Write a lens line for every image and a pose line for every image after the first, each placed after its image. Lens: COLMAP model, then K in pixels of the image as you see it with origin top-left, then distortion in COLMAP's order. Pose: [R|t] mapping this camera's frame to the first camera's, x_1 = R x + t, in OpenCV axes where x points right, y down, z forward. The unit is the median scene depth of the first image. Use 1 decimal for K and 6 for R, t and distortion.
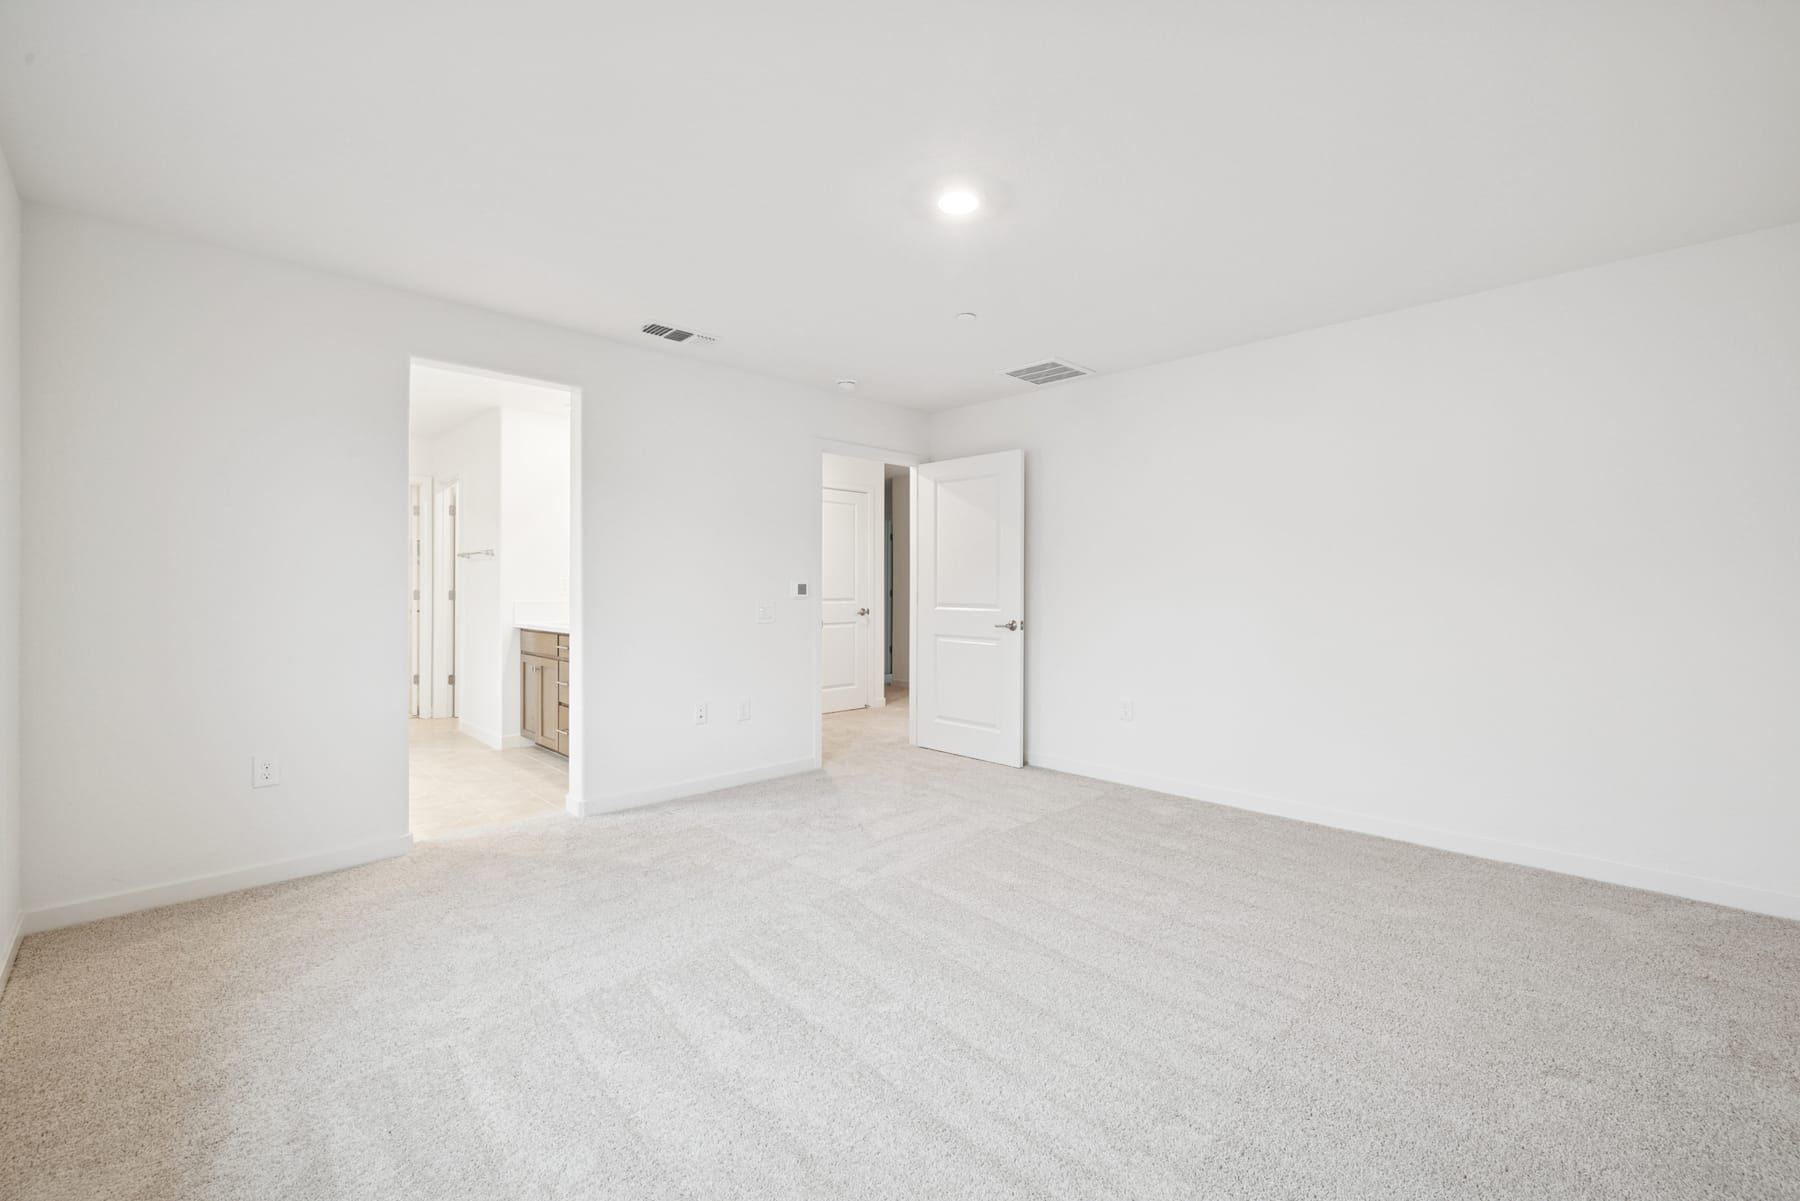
lens RADIAL K [[758.1, 0, 900.0], [0, 758.1, 600.5], [0, 0, 1]] dist [-0.002145, -0.000311]
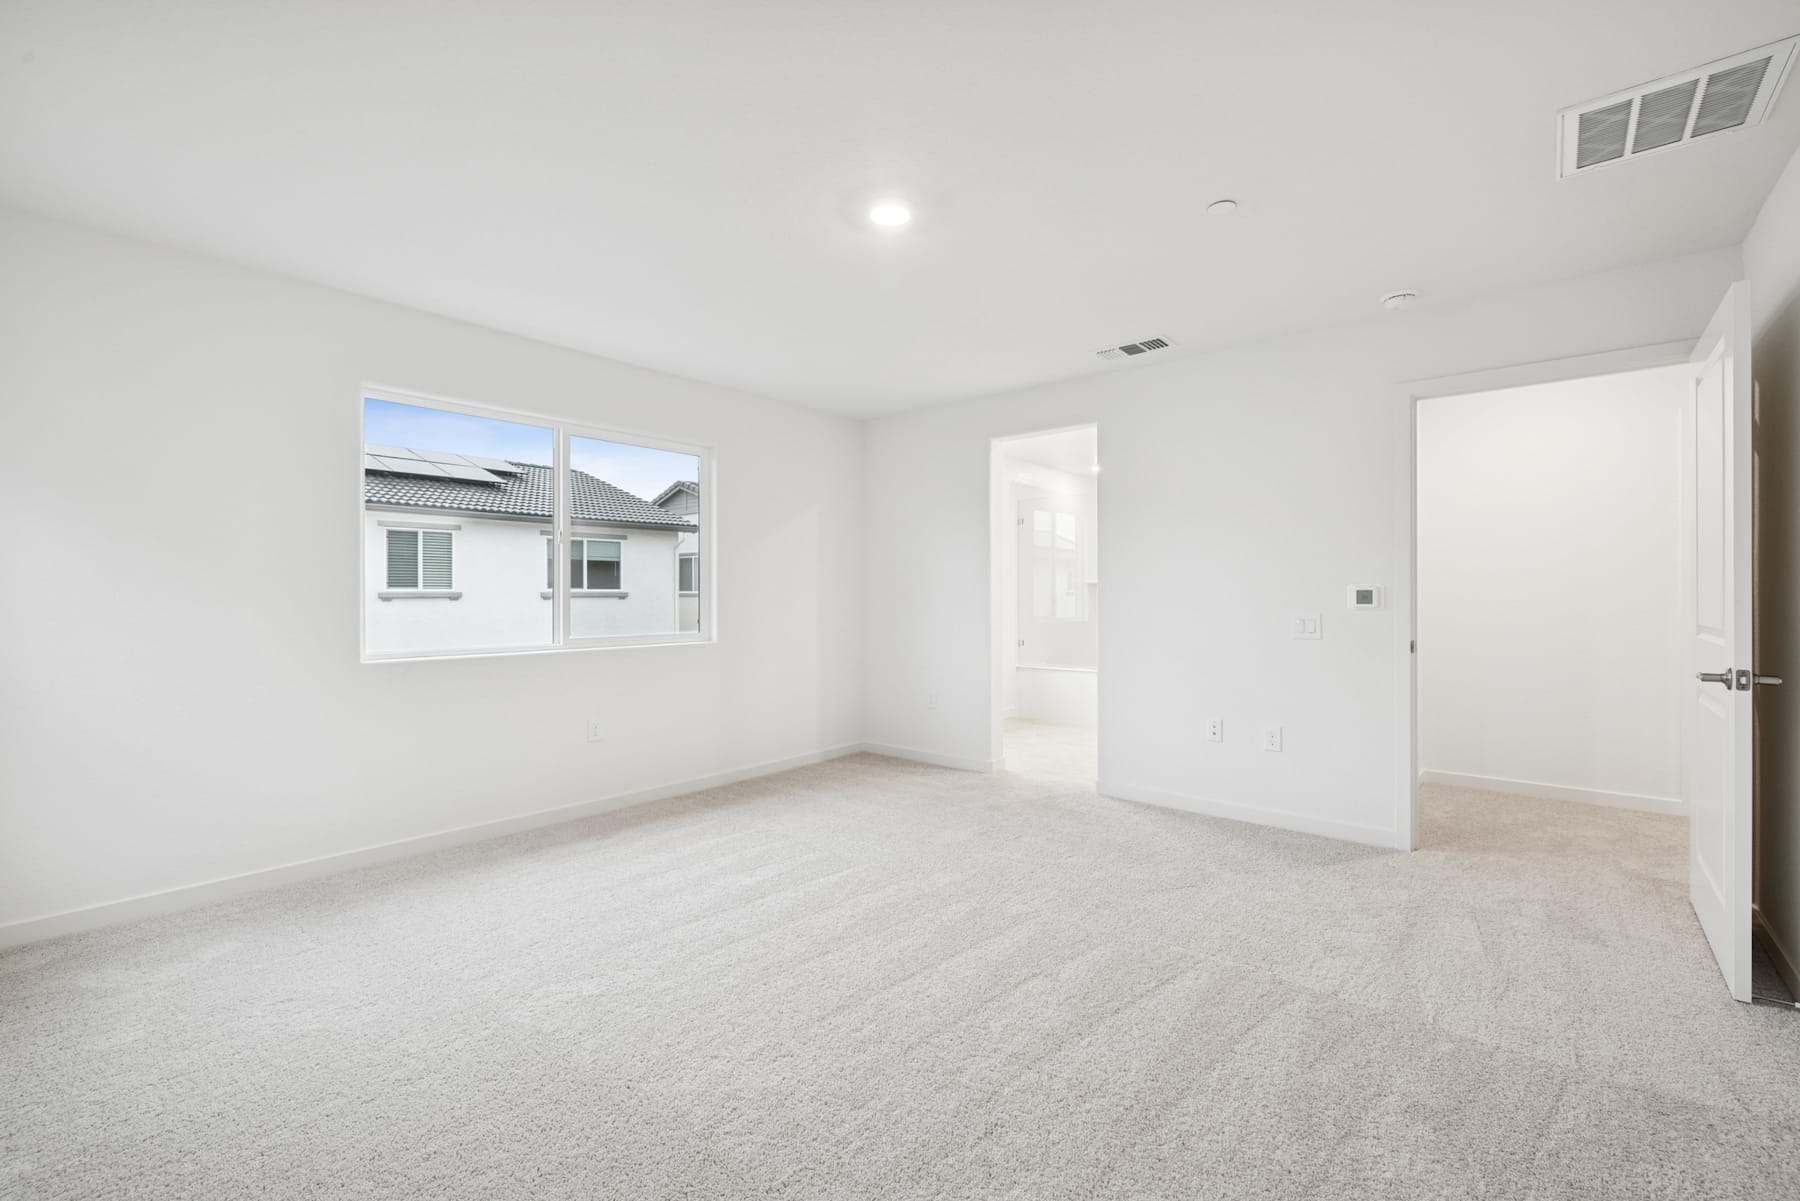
lens RADIAL K [[758.1, 0, 900.0], [0, 758.1, 600.5], [0, 0, 1]] dist [-0.002145, -0.000311]
pose [[0.076786, 0.011088, -0.996986, 0.634433], [-0.012618, 0.999869, 0.010148, -0.014528], [0.996968, 0.011801, 0.076916, 0.544232]]
